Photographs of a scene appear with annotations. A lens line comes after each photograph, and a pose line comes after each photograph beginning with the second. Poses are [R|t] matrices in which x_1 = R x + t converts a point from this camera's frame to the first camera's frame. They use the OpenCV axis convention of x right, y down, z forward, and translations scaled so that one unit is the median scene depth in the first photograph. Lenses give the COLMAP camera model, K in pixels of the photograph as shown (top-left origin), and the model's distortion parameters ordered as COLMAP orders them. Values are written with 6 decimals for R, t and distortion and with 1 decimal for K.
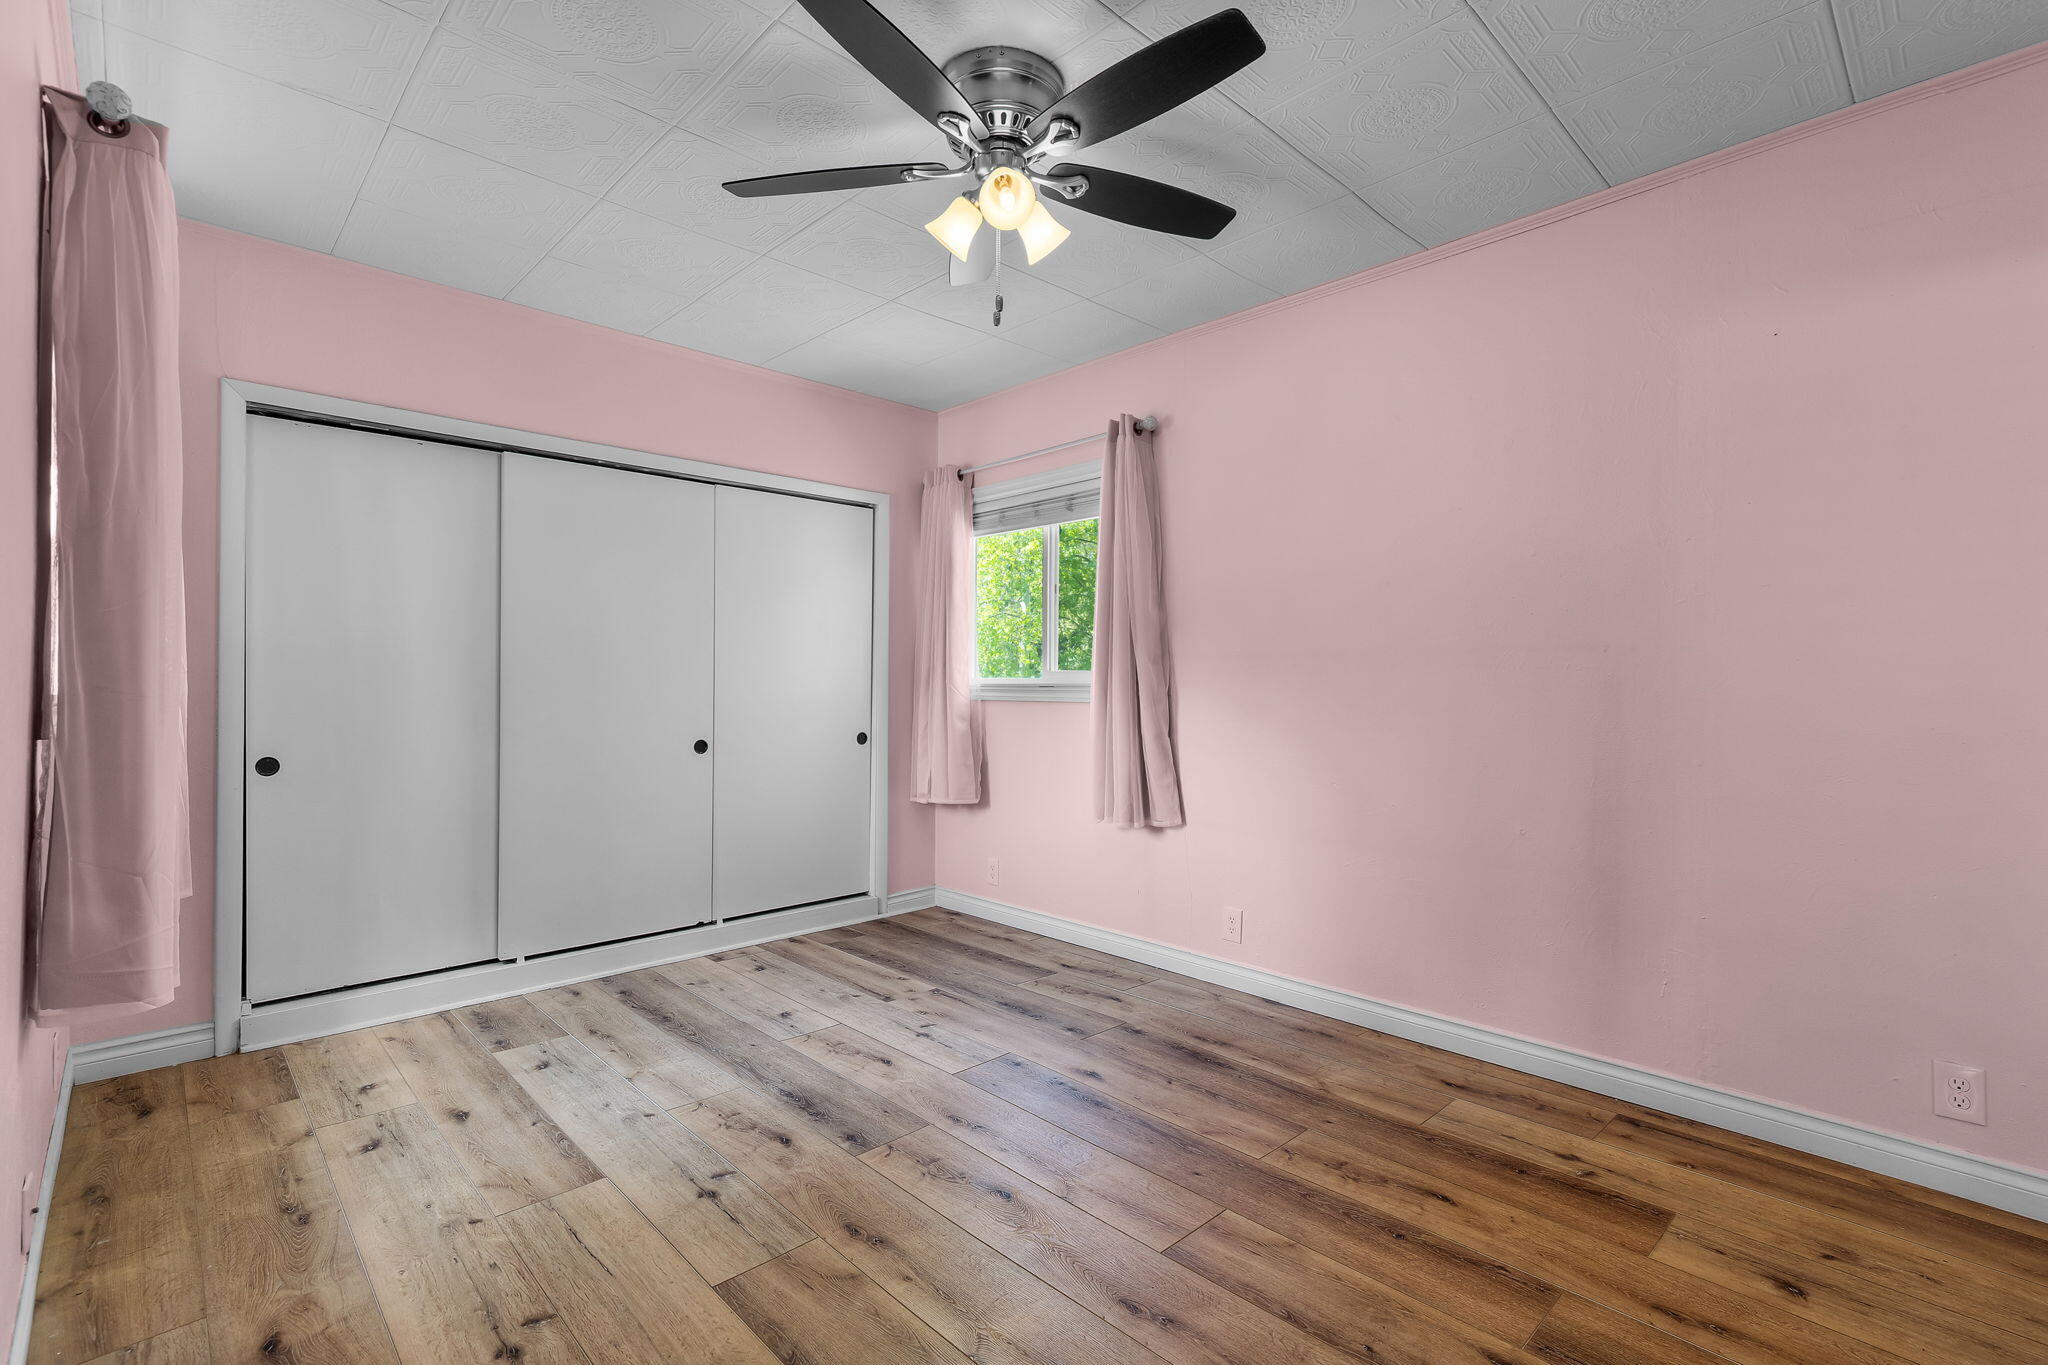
lens RADIAL K [[934.4, 0, 1013.7], [0, 934.4, 687.2], [0, 0, 1]] dist [0.010035, -0.002397]
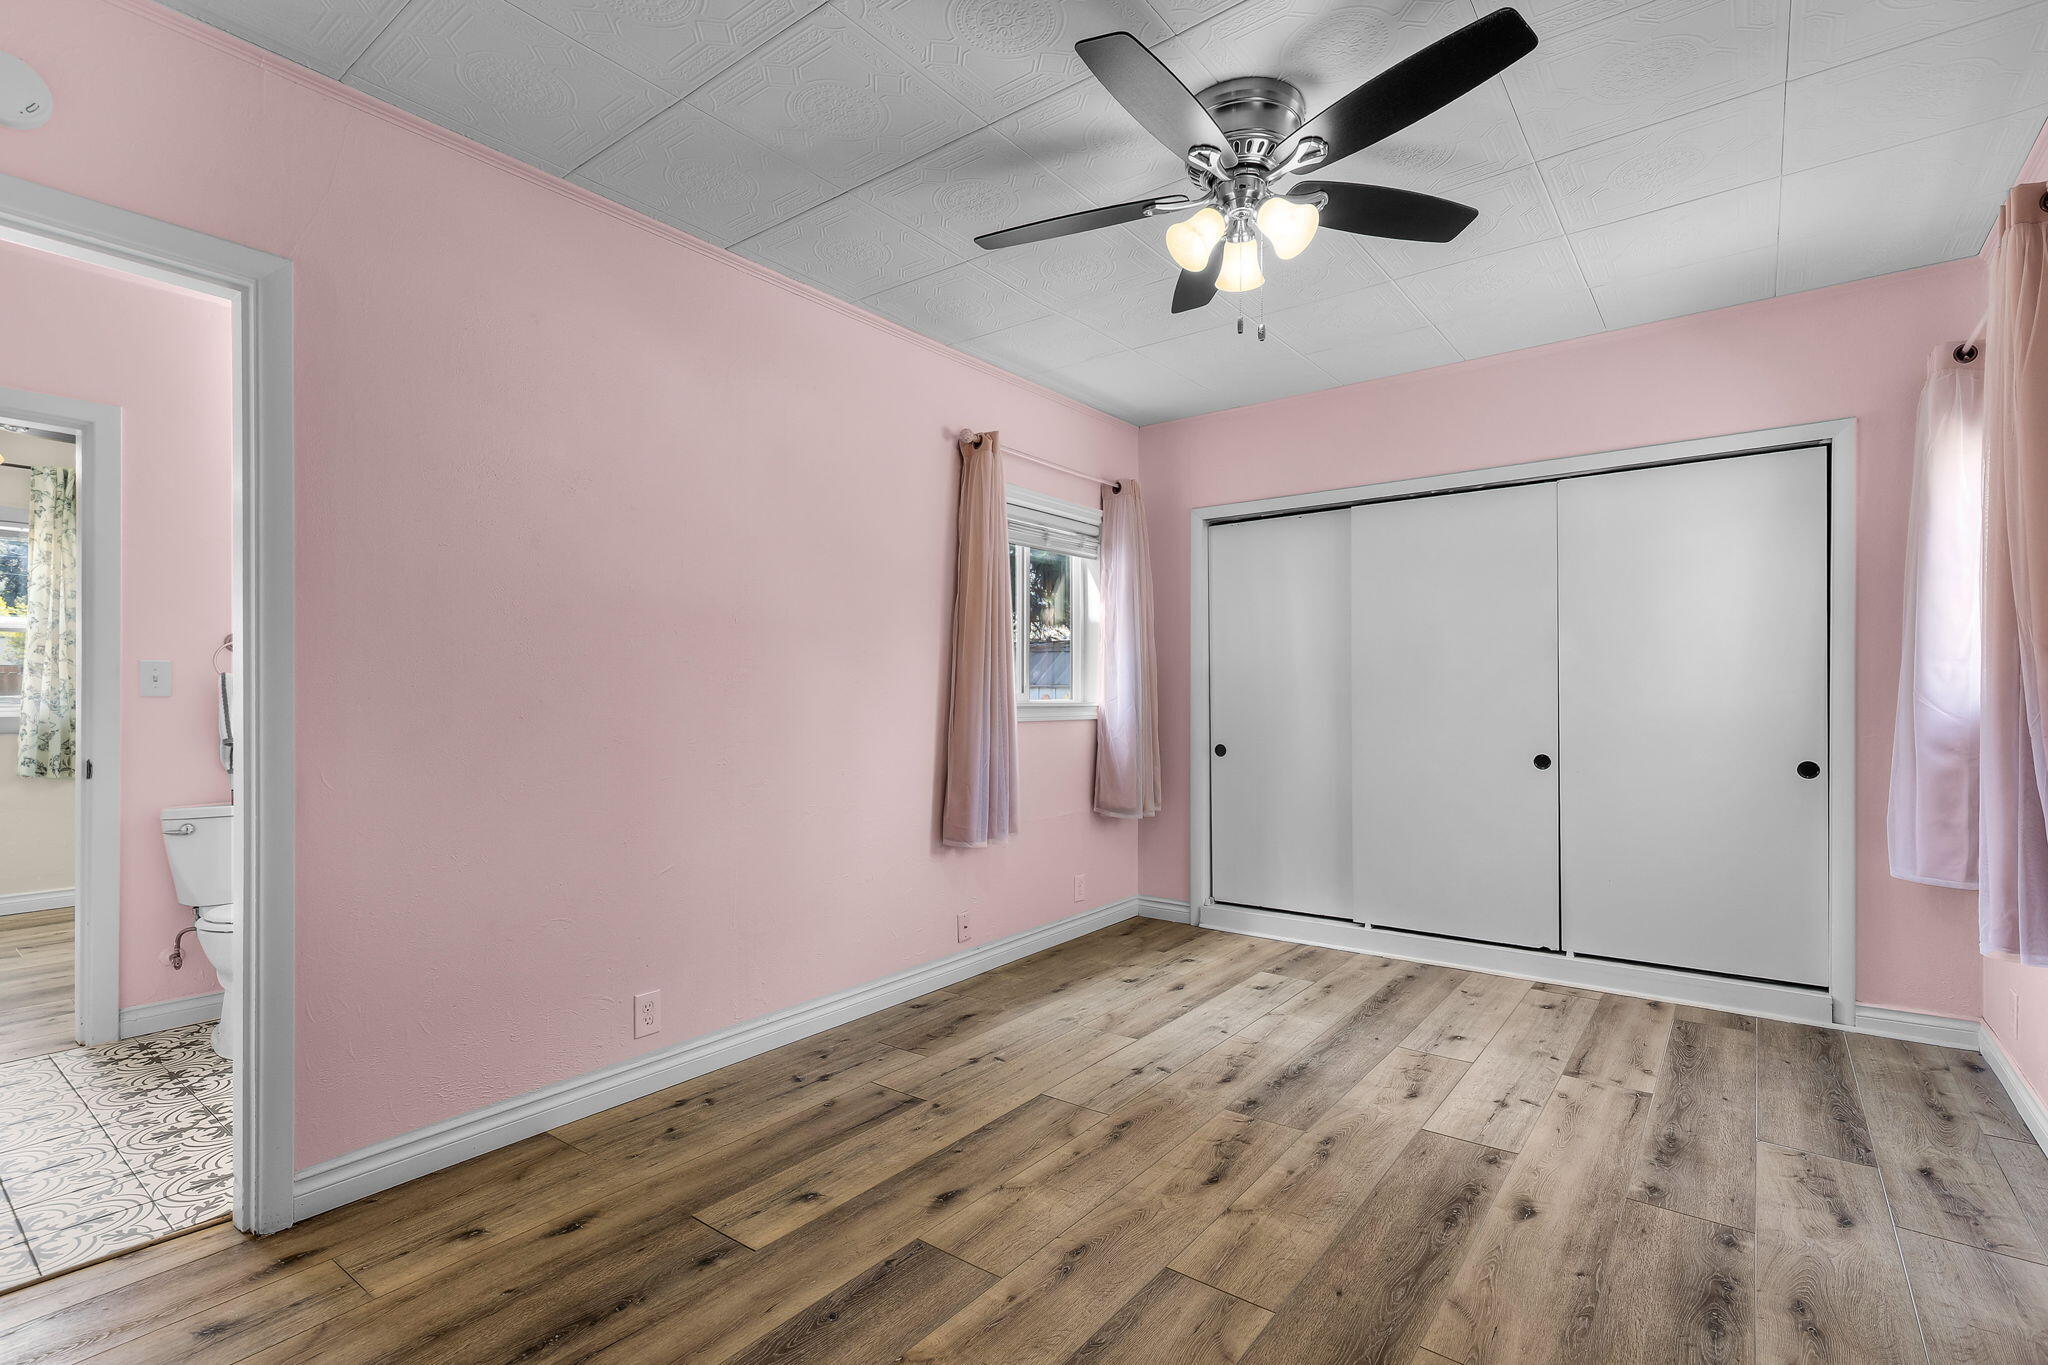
lens RADIAL K [[934.4, 0, 1008.6], [0, 934.4, 699.7], [0, 0, 1]] dist [0.010035, -0.002397]
pose [[0.152133, -0.000117, -0.988360, 0.647888], [0.000327, 1.000000, -0.000068, 0.000655], [0.988360, -0.000313, 0.152134, 0.397546]]
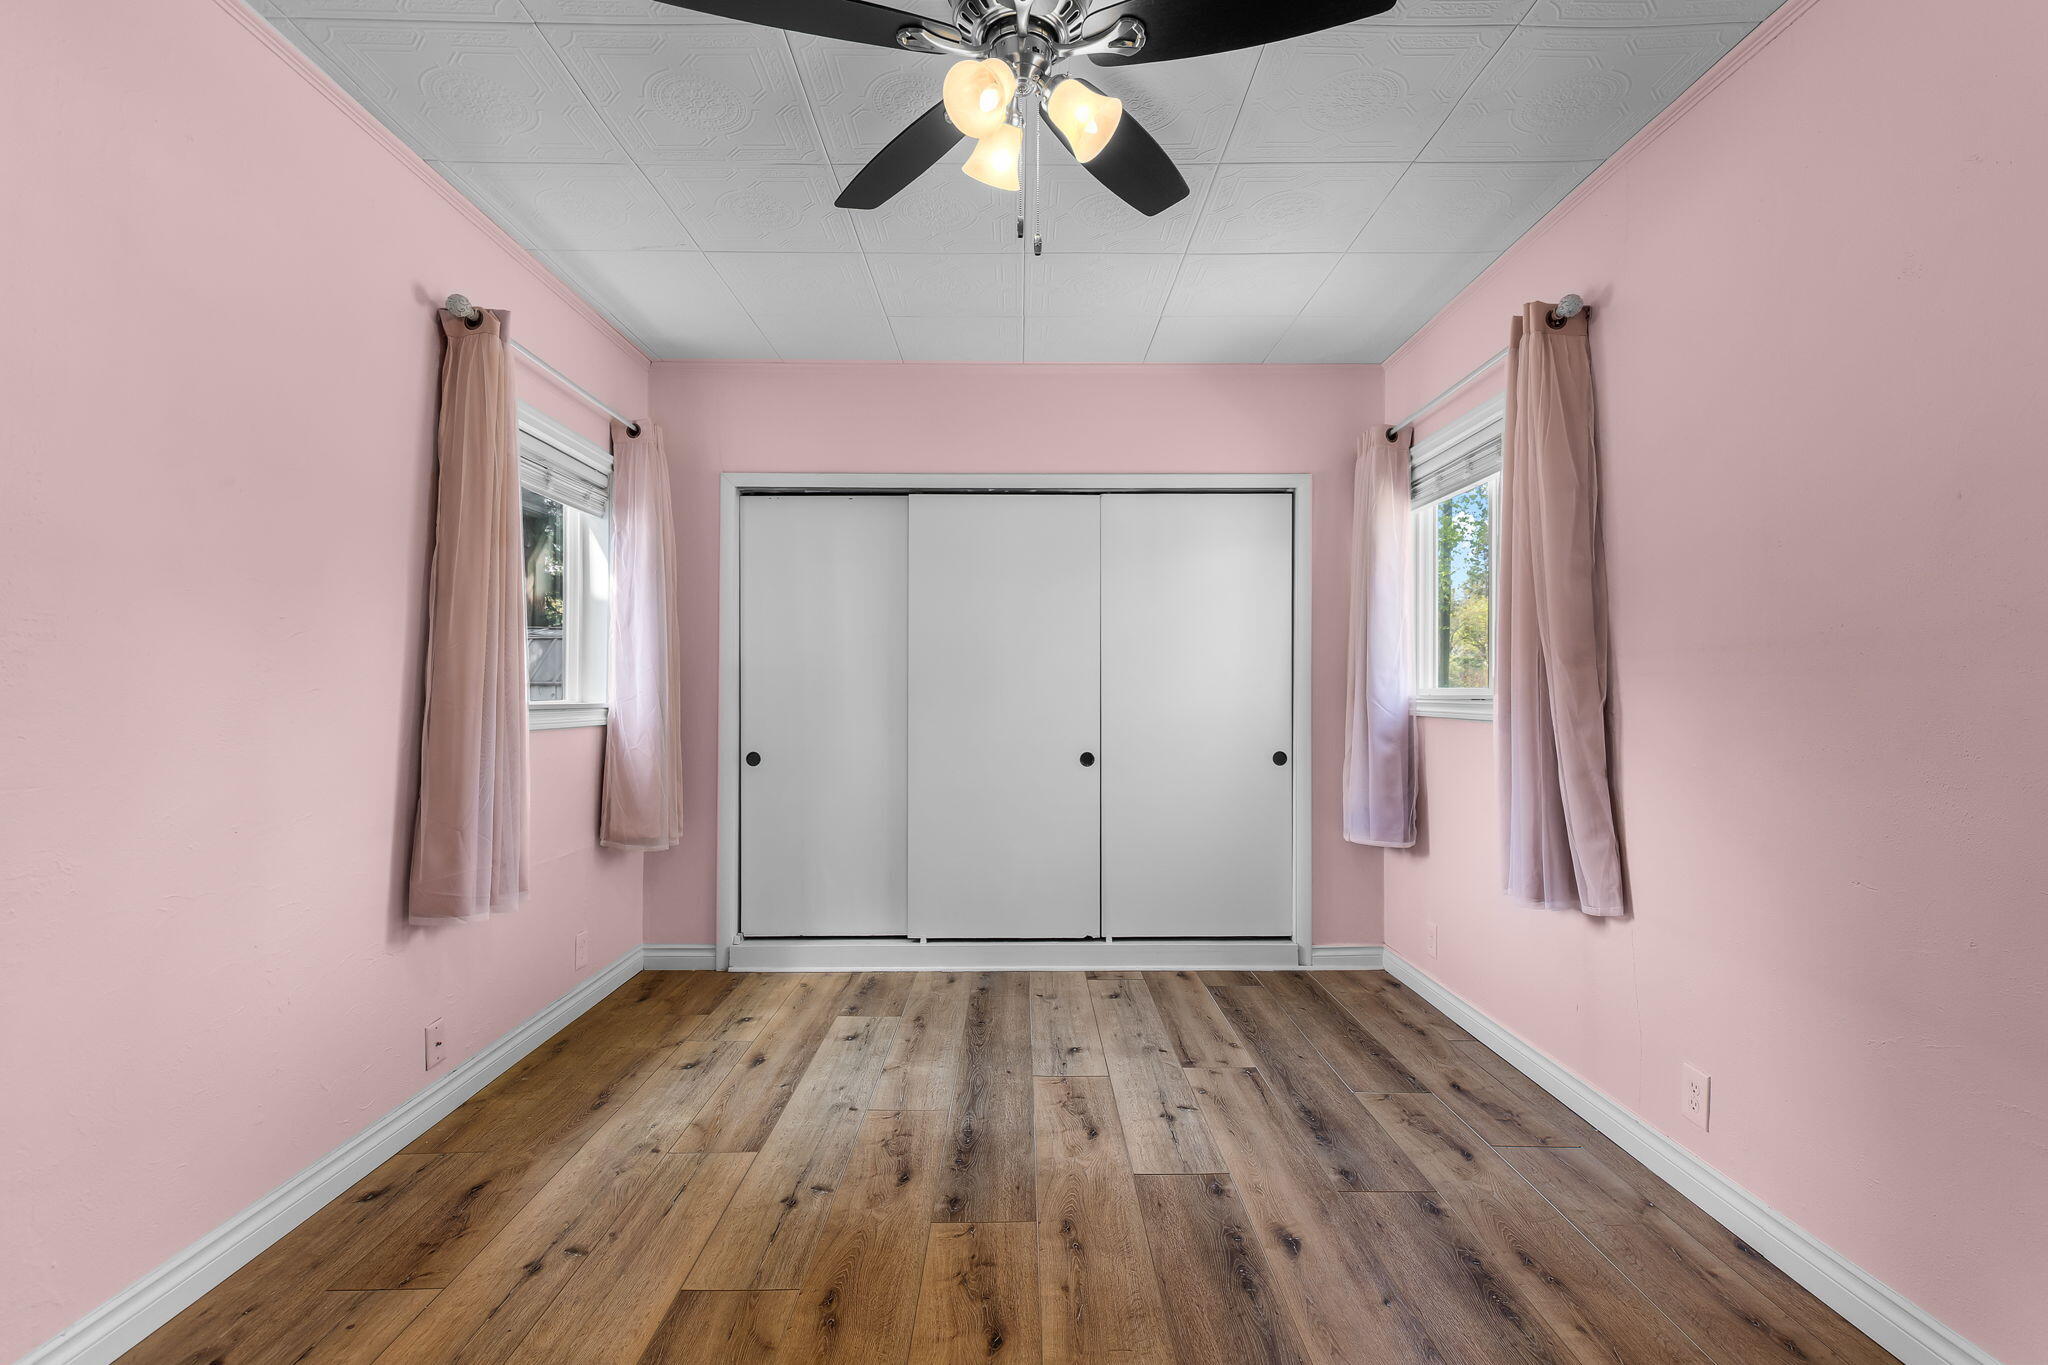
lens RADIAL K [[934.4, 0, 1012.1], [0, 934.4, 681.6], [0, 0, 1]] dist [0.010035, -0.002397]
pose [[0.727447, -0.010905, -0.686077, 0.358667], [-0.000563, 0.999864, -0.016490, -0.002654], [0.686163, 0.012382, 0.727342, 0.275850]]
